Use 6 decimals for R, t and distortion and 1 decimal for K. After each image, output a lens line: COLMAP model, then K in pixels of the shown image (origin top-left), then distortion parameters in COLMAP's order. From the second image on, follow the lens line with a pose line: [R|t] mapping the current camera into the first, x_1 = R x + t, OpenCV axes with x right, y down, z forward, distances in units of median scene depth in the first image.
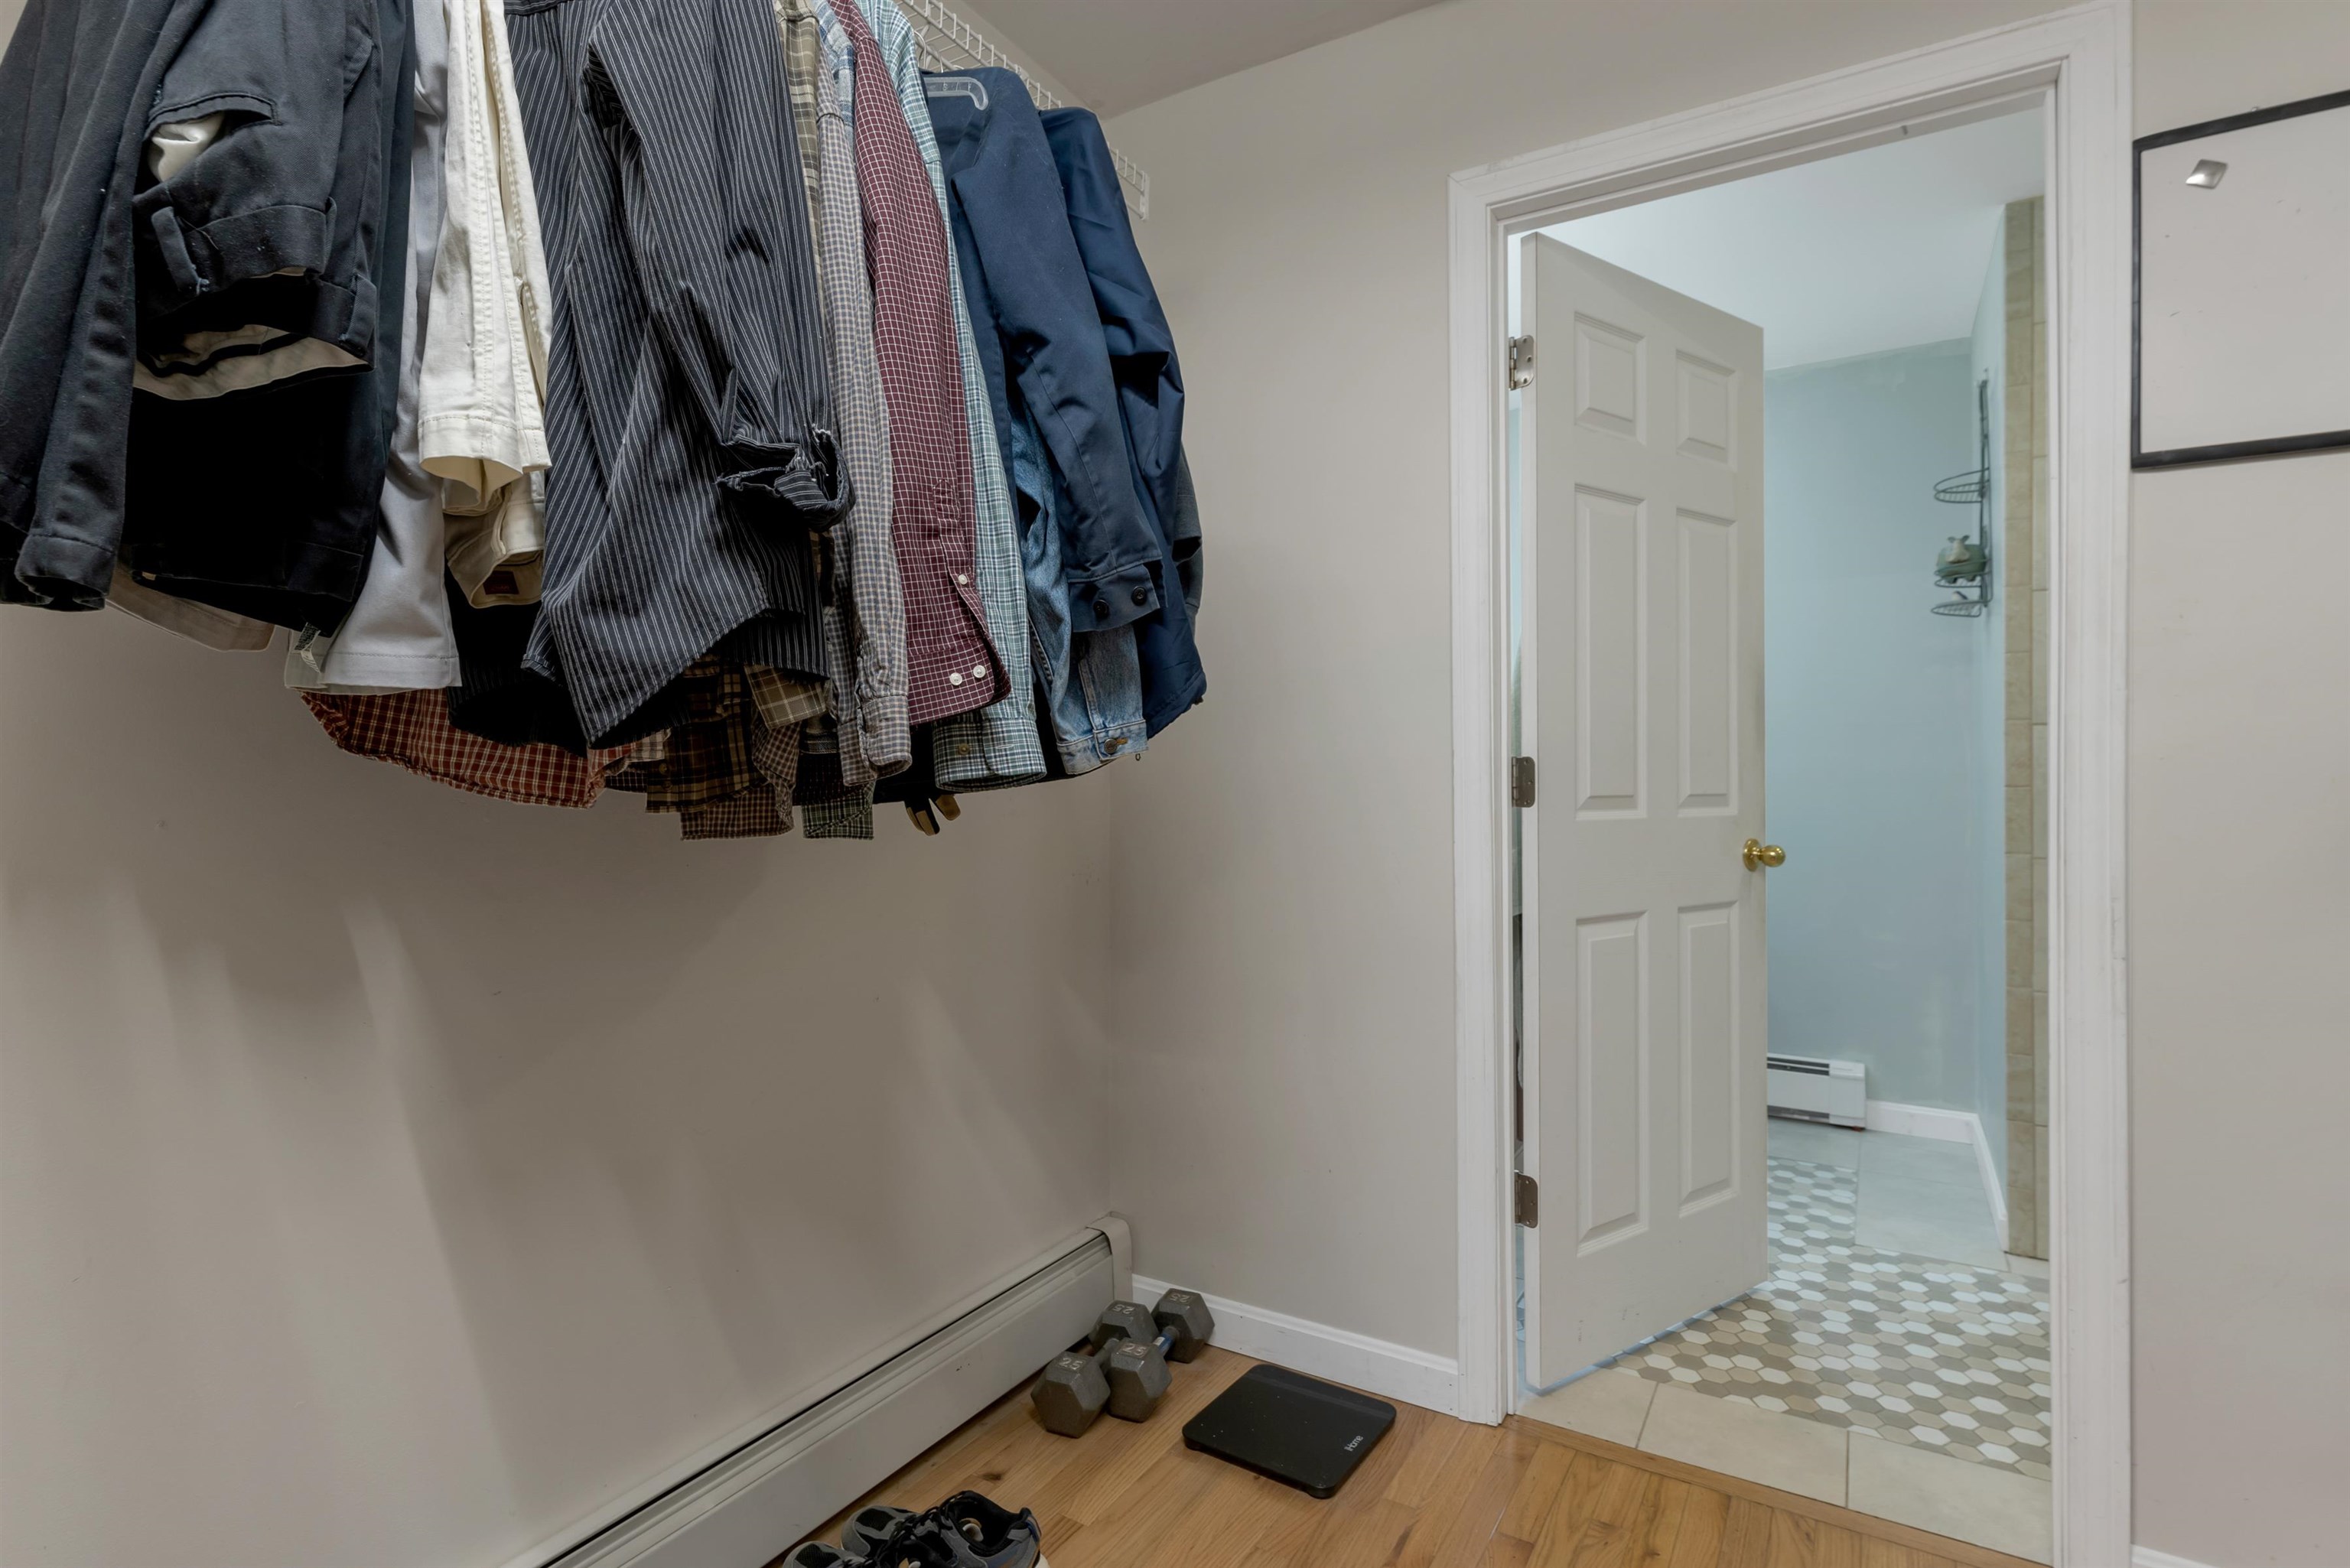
lens RADIAL K [[1160.8, 0, 1175.0], [0, 1160.8, 784.0], [0, 0, 1]] dist [0.002574, 0.000553]
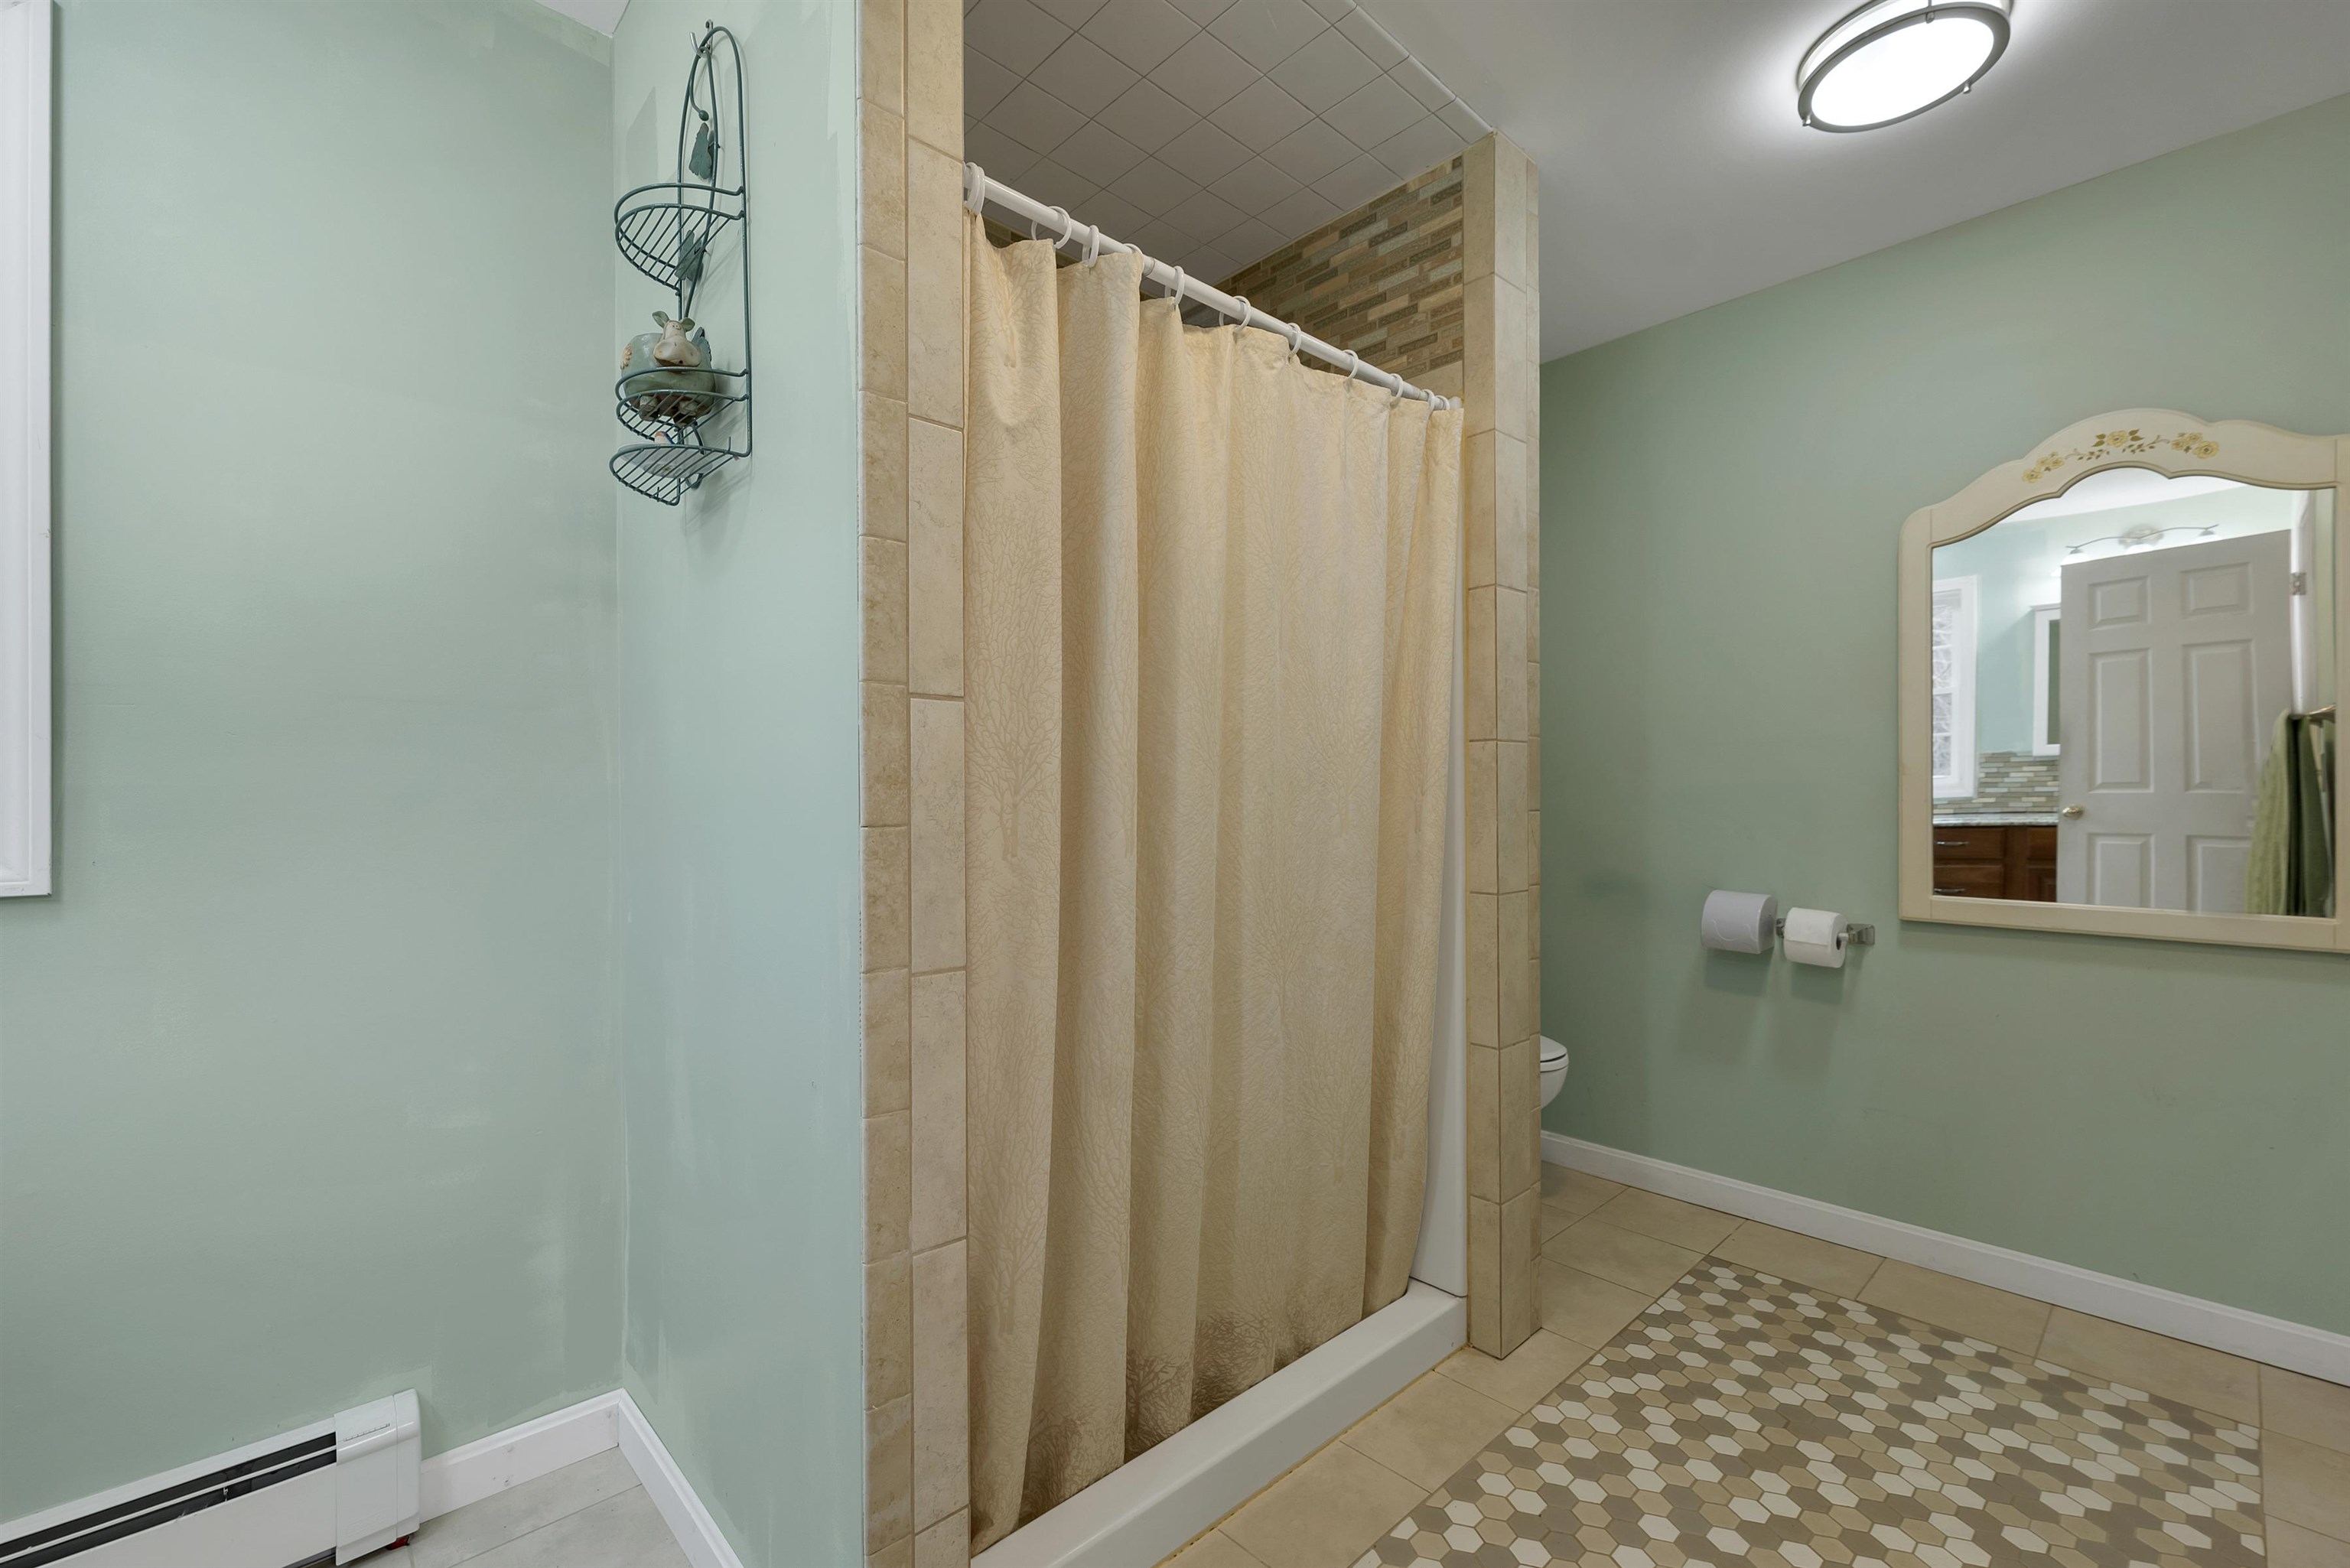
lens RADIAL K [[981.9, 0, 1175.0], [0, 981.9, 784.0], [0, 0, 1]] dist [-0.001056, -0.000298]
pose [[0.260186, 0.008213, 0.965523, 0.373119], [0.006190, 0.999929, -0.010174, -0.009854], [-0.965539, 0.008624, 0.260117, 0.782137]]
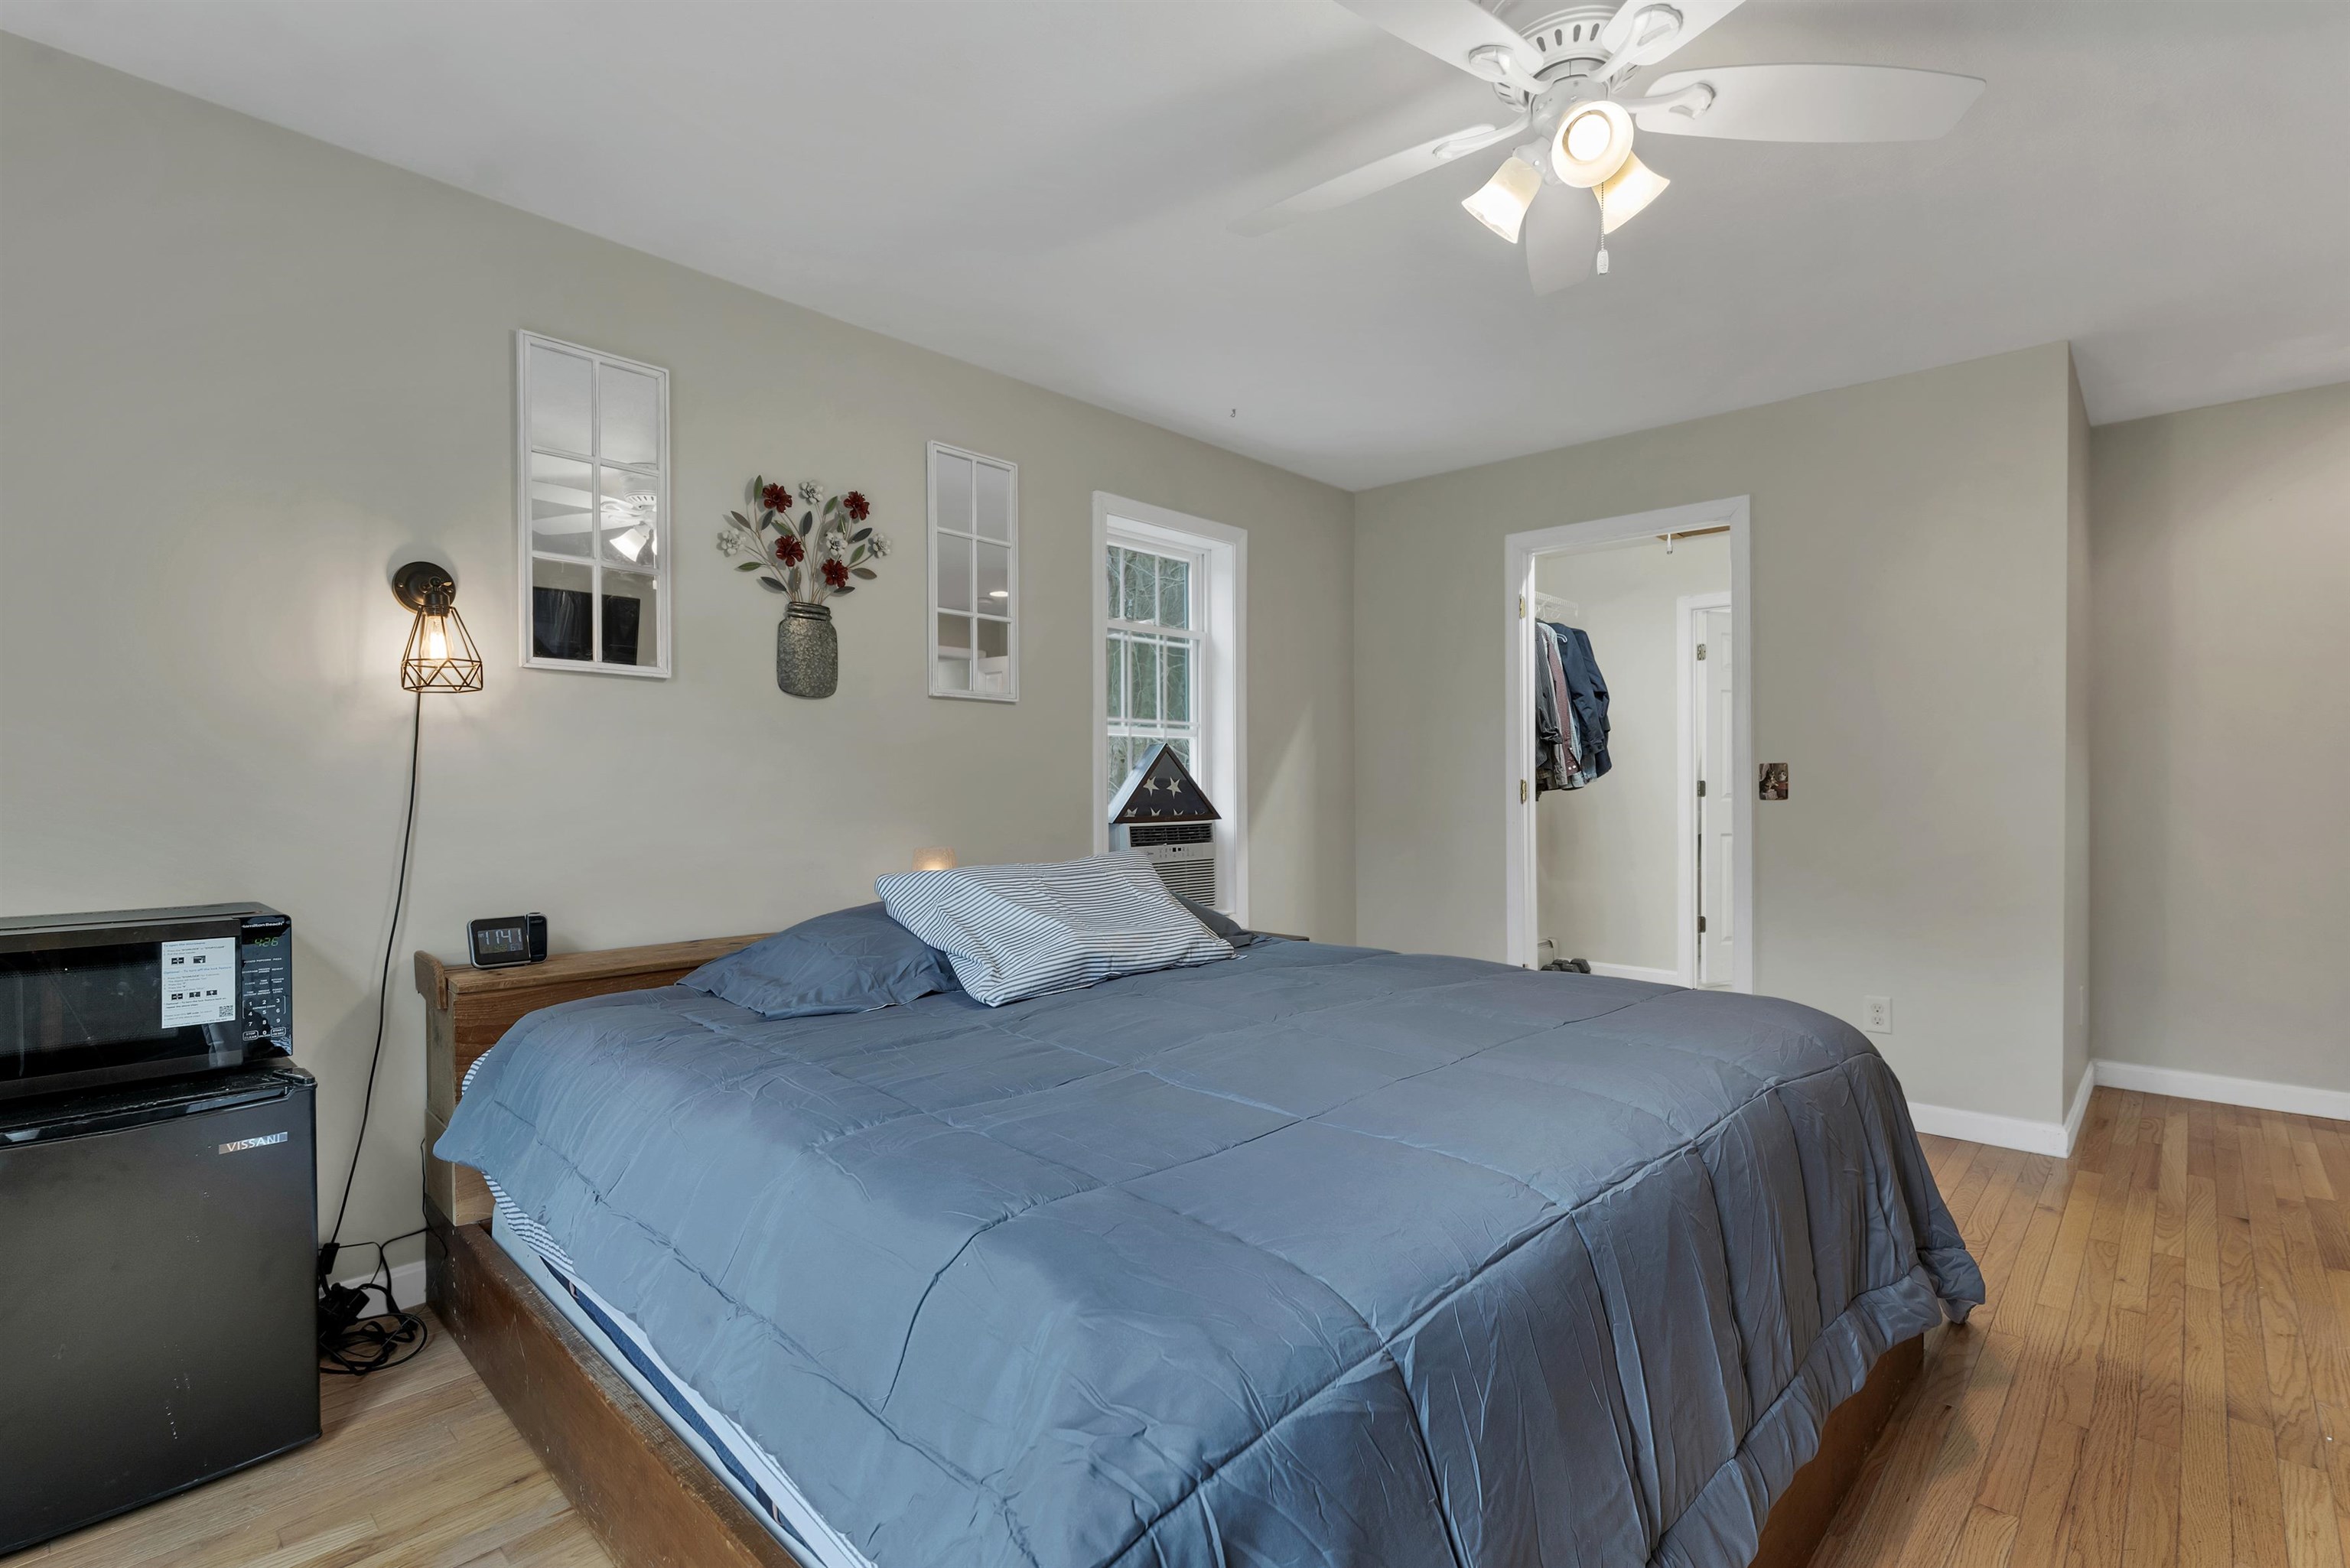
lens RADIAL K [[1084.5, 0, 1175.0], [0, 1084.5, 784.0], [0, 0, 1]] dist [0.000327, -0.000037]
pose [[0.978958, 0.003823, -0.204028, -0.715294], [-0.003432, 0.999992, 0.002270, -0.023889], [0.204035, -0.001522, 0.978962, -3.132229]]
